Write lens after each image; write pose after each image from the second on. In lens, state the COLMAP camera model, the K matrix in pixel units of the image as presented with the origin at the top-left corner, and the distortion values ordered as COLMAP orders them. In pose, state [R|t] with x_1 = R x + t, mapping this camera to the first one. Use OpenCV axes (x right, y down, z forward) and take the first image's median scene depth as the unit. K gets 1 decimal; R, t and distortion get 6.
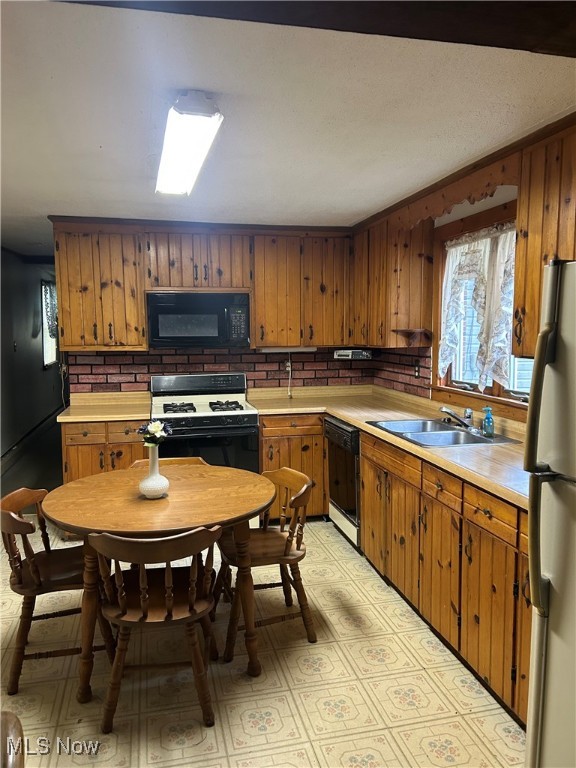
lens RADIAL K [[578.6, 0, 290.7], [0, 578.6, 385.5], [0, 0, 1]] dist [0.075299, -0.075859]
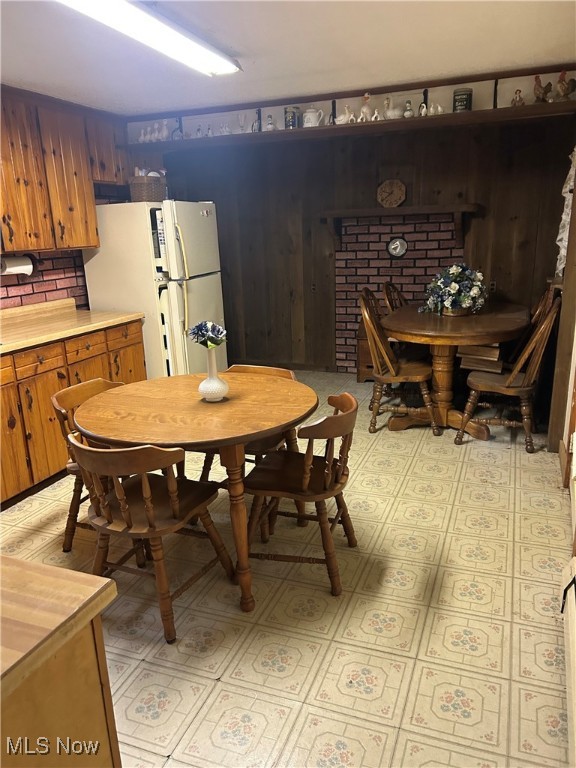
lens RADIAL K [[578.6, 0, 290.3], [0, 578.6, 385.2], [0, 0, 1]] dist [0.075299, -0.075859]
pose [[-0.824452, -0.121188, 0.552804, -0.865591], [0.090553, 0.935969, 0.340238, -0.150874], [-0.558640, 0.330568, -0.760688, 1.643098]]
